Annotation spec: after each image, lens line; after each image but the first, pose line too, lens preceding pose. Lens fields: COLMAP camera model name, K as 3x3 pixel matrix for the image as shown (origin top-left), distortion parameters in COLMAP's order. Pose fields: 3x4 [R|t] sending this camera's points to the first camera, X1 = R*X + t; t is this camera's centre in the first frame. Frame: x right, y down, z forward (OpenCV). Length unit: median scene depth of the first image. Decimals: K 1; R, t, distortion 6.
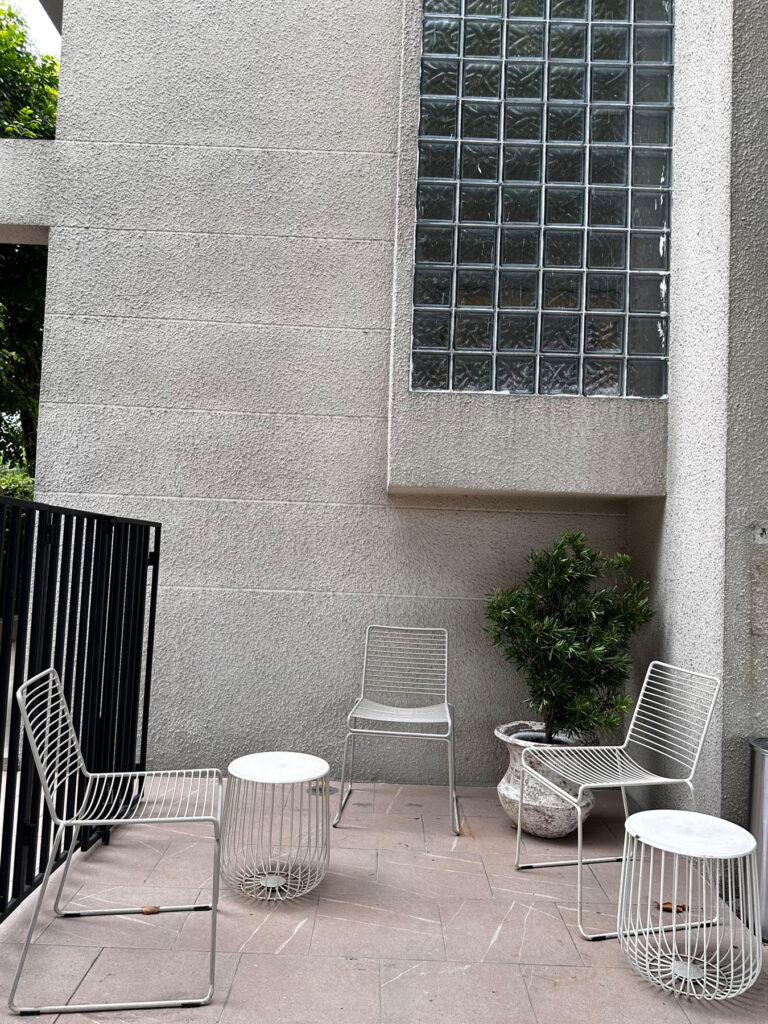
lens RADIAL K [[738.4, 0, 384.0], [0, 738.4, 512.0], [0, 0, 1]] dist [0.095416, -0.127080]
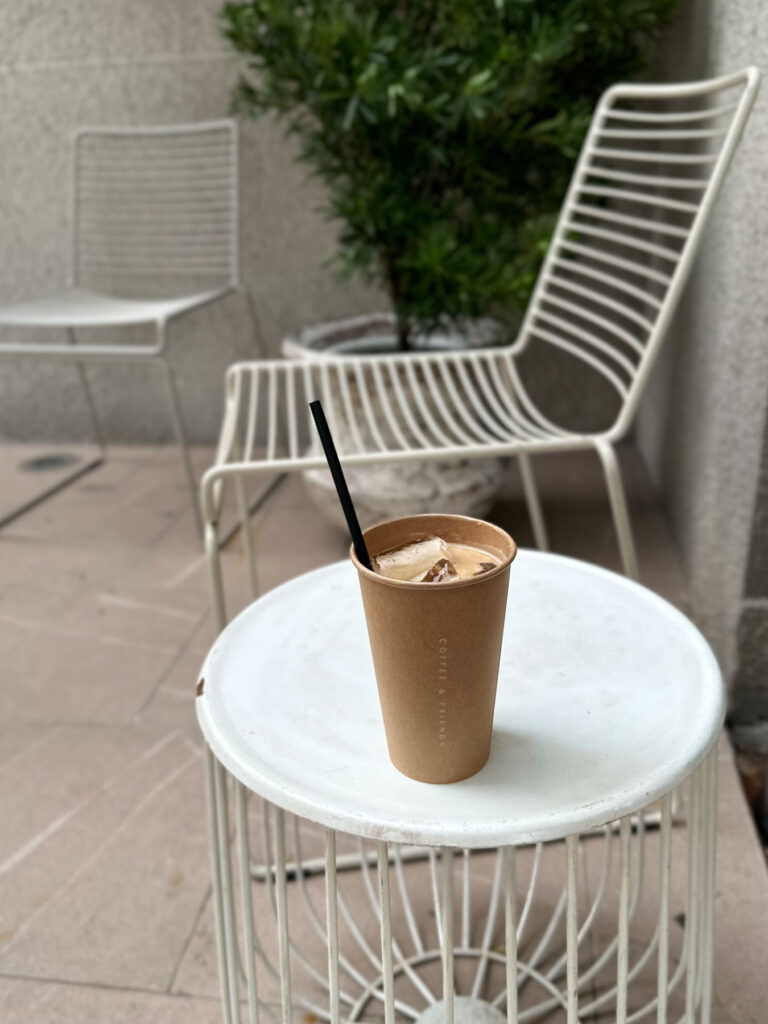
lens RADIAL K [[864.5, 0, 384.0], [0, 864.5, 512.0], [0, 0, 1]] dist [-0.006056, -0.007764]
pose [[0.988280, -0.018055, -0.151583, 0.312673], [0.082780, 0.897691, 0.432779, 0.192251], [0.128261, -0.440255, 0.888665, 0.570078]]
